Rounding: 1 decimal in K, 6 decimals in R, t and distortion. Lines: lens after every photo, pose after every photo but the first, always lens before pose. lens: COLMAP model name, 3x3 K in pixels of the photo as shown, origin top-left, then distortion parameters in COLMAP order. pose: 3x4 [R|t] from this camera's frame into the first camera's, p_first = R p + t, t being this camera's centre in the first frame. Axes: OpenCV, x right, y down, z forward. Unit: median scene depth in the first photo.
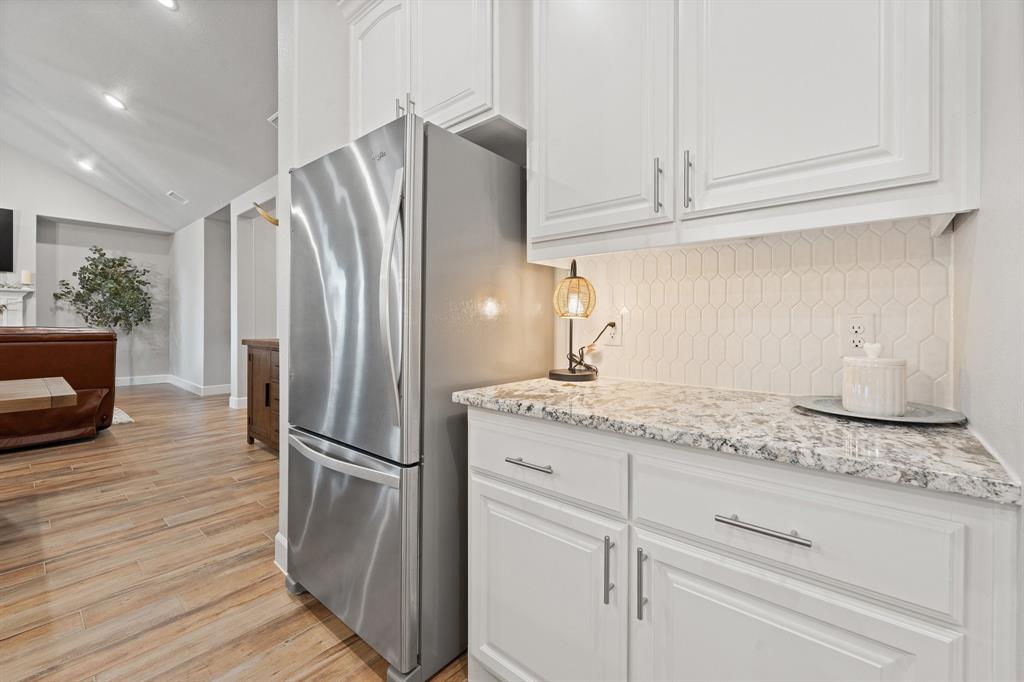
lens RADIAL K [[422.1, 0, 515.1], [0, 422.1, 319.8], [0, 0, 1]] dist [-0.000996, -0.000061]
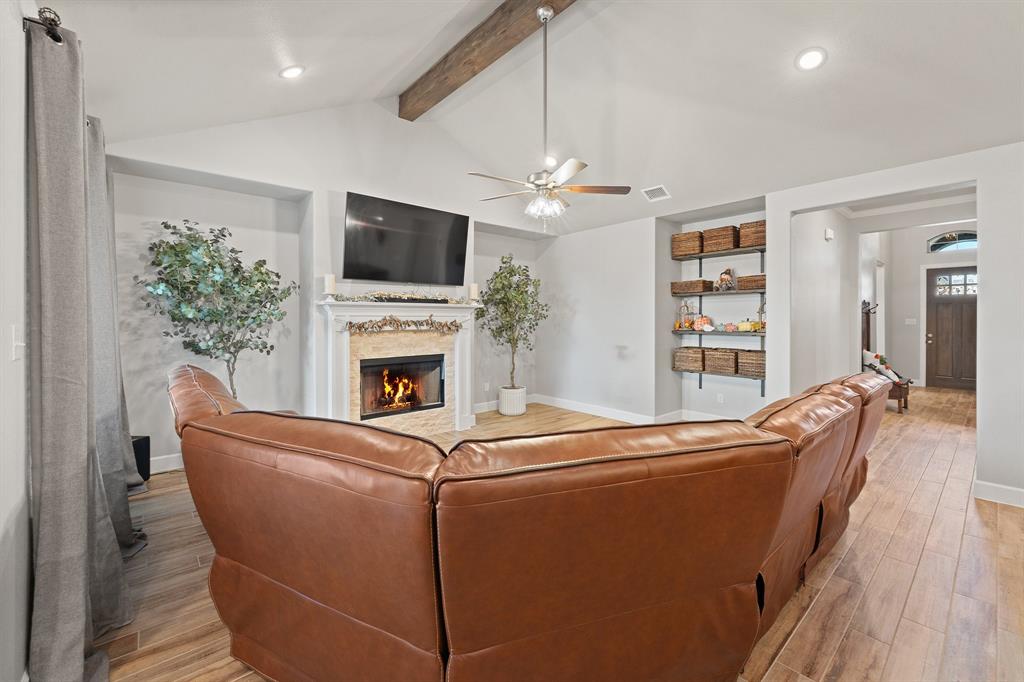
lens RADIAL K [[422.1, 0, 515.1], [0, 422.1, 319.8], [0, 0, 1]] dist [-0.000996, -0.000061]
pose [[0.988463, -0.002322, -0.151442, -0.965011], [0.004367, 0.999904, 0.013173, -0.053715], [0.151397, -0.013682, 0.988378, 0.133038]]
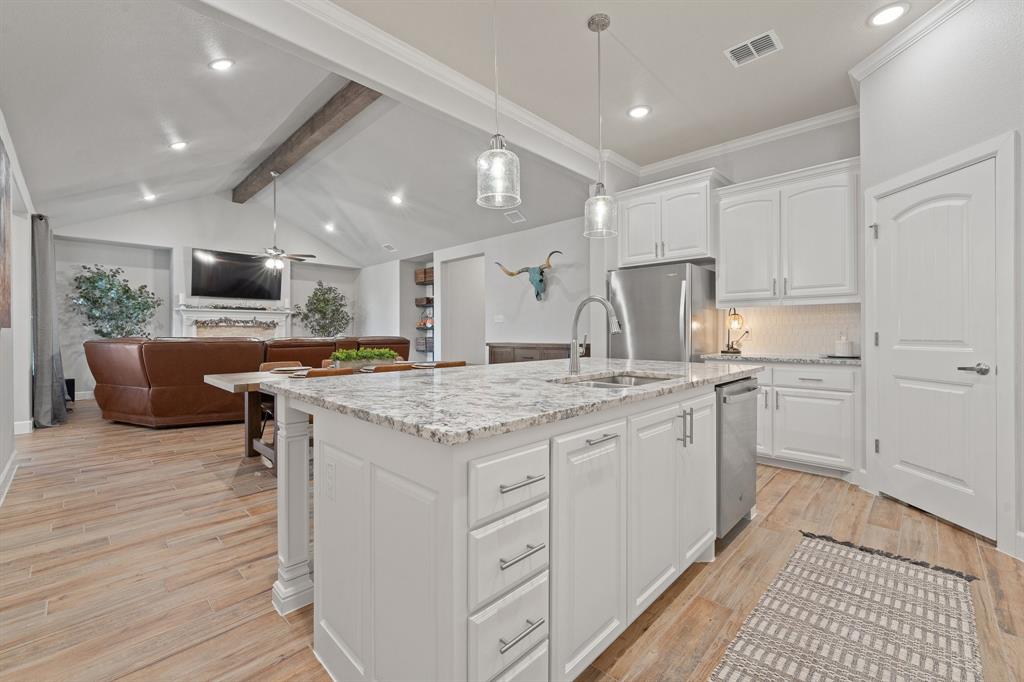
lens RADIAL K [[423.6, 0, 517.5], [0, 423.6, 332.3], [0, 0, 1]] dist [-0.002720, -0.000774]
pose [[0.998249, -0.007070, -0.058734, -0.276612], [0.007476, 0.999950, 0.006686, -0.004435], [0.058684, -0.007113, 0.998251, -0.448031]]
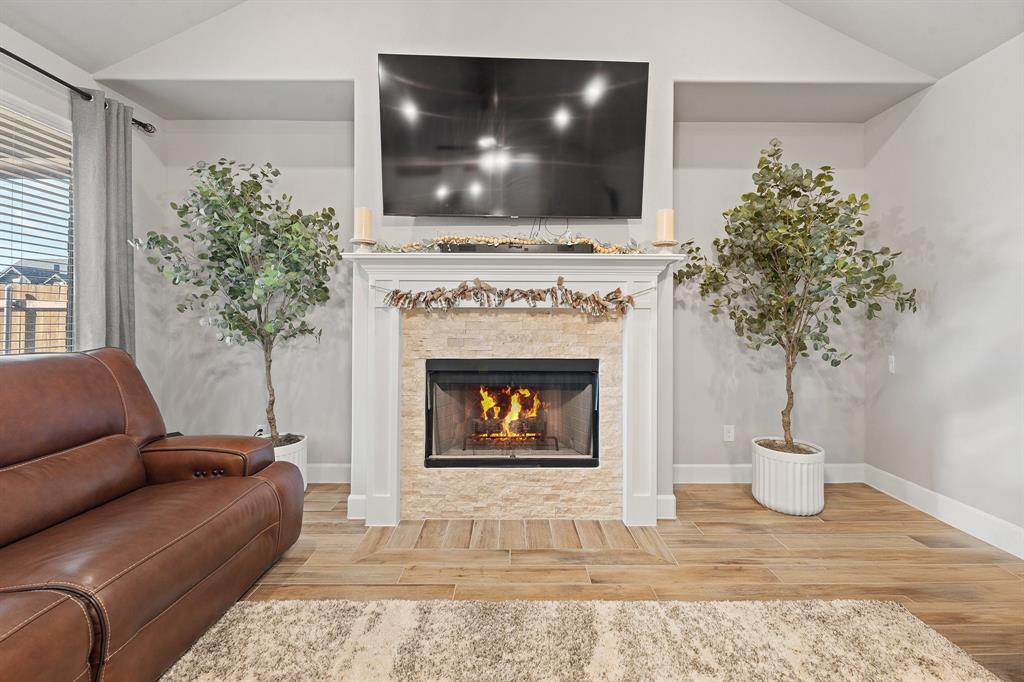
lens RADIAL K [[422.1, 0, 515.1], [0, 422.1, 319.8], [0, 0, 1]] dist [-0.000996, -0.000061]
pose [[0.649513, -0.000564, -0.760351, -0.970608], [0.004211, 0.999987, 0.002855, -0.013357], [0.760339, -0.005056, 0.649507, 0.640592]]
